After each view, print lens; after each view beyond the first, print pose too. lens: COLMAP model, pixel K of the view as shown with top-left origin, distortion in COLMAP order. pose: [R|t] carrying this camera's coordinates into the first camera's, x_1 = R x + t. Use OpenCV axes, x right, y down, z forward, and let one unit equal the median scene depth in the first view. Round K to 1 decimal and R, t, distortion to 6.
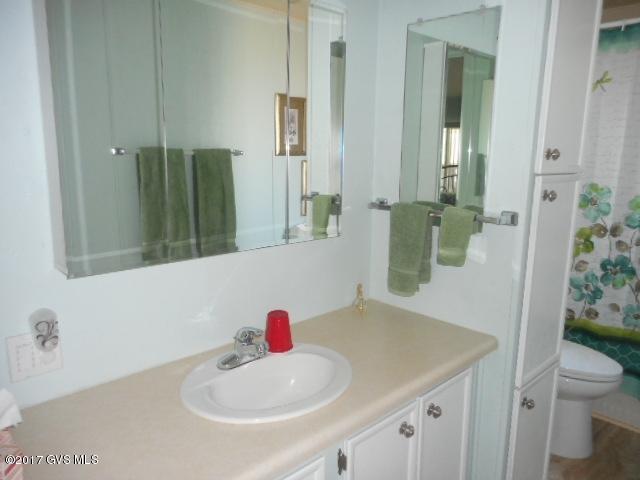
lens RADIAL K [[476.5, 0, 321.5], [0, 476.5, 239.6], [0, 0, 1]] dist [-0.000286, 0.005209]
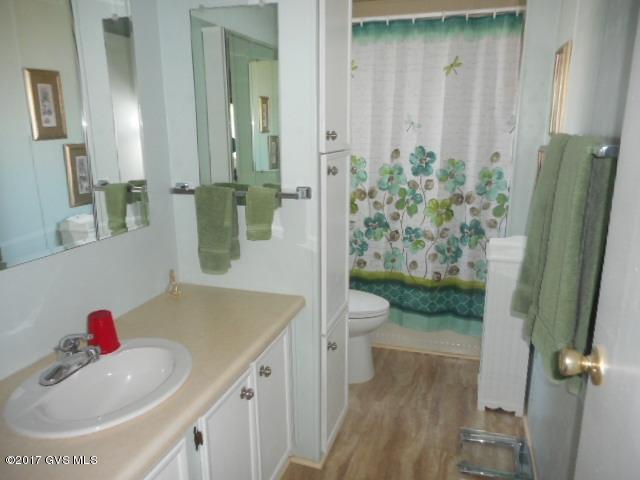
lens RADIAL K [[476.5, 0, 318.5], [0, 476.5, 239.5], [0, 0, 1]] dist [-0.000286, 0.005209]
pose [[0.884278, -0.130944, 0.448225, -0.094797], [0.107215, 0.991168, 0.078040, -0.016985], [-0.454485, -0.020953, 0.890508, -0.037732]]
